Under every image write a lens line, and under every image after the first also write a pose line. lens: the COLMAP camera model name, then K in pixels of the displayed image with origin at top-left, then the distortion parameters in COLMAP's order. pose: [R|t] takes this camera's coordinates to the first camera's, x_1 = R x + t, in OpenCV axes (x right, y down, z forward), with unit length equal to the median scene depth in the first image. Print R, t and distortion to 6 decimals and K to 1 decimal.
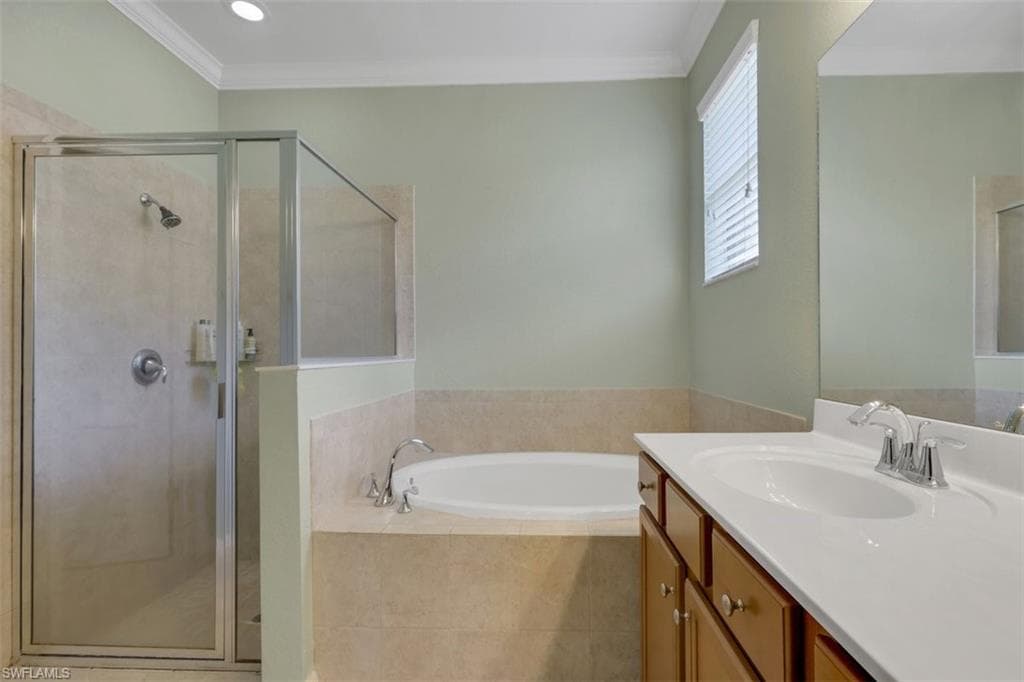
lens RADIAL K [[526.4, 0, 512.0], [0, 526.4, 341.0], [0, 0, 1]] dist [-0.004014, 0.000780]
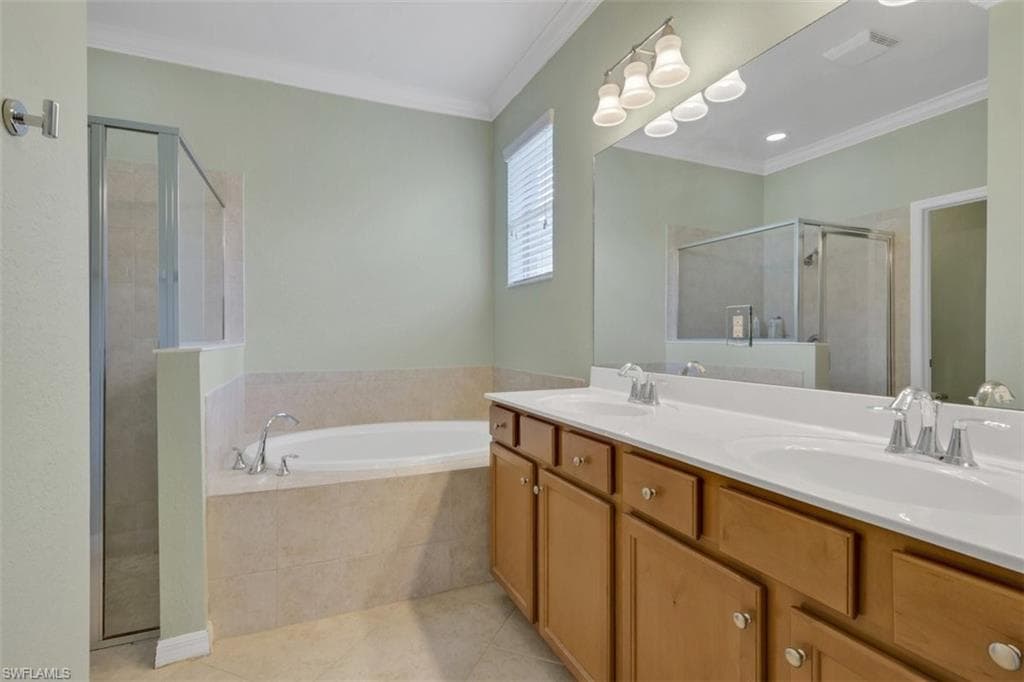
lens RADIAL K [[527.6, 0, 519.8], [0, 527.6, 323.6], [0, 0, 1]] dist [0.001579, 0.000075]
pose [[0.895957, 0.016147, 0.443847, -0.261915], [-0.013143, 0.999865, -0.009844, -0.001897], [-0.443946, 0.002986, 0.896049, -0.271509]]
